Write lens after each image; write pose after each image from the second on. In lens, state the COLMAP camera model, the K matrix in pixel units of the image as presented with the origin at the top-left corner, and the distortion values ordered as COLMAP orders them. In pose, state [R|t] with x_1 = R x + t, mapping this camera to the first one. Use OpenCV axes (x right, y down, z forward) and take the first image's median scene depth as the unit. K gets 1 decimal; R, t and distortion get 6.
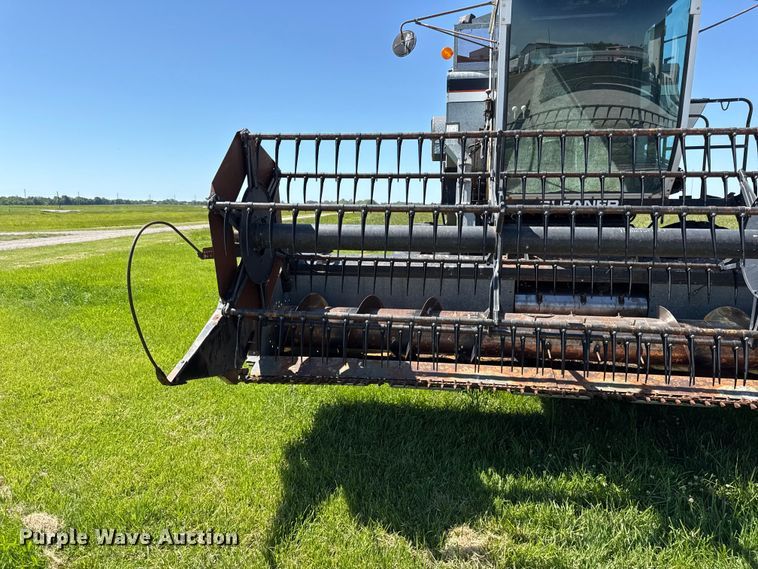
lens RADIAL K [[529.4, 0, 379.3], [0, 529.4, 278.5], [0, 0, 1]] dist [0.071796, -0.084663]
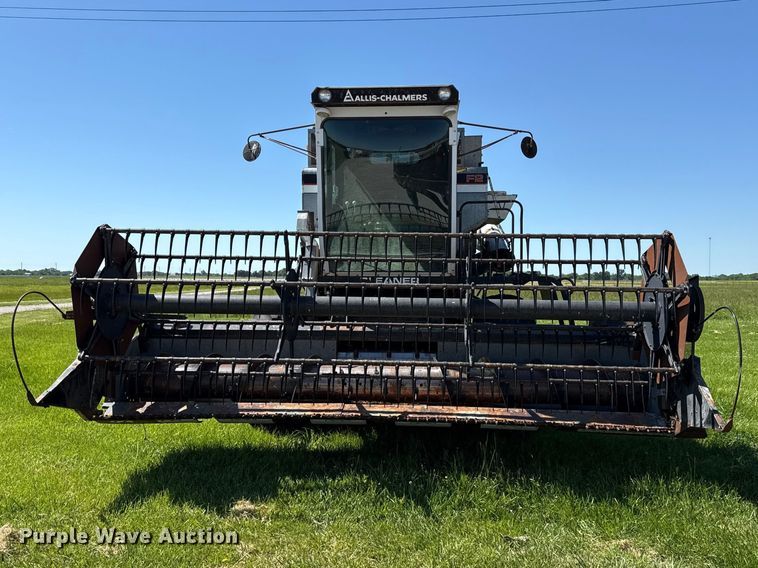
lens RADIAL K [[723.6, 0, 444.0], [0, 723.6, 294.1], [0, 0, 1]] dist [0.119165, -0.286241]
pose [[0.992247, 0.003060, 0.124240, 0.333964], [0.011010, 0.993601, -0.112408, 0.101684], [-0.123789, 0.112905, 0.985865, -0.818921]]
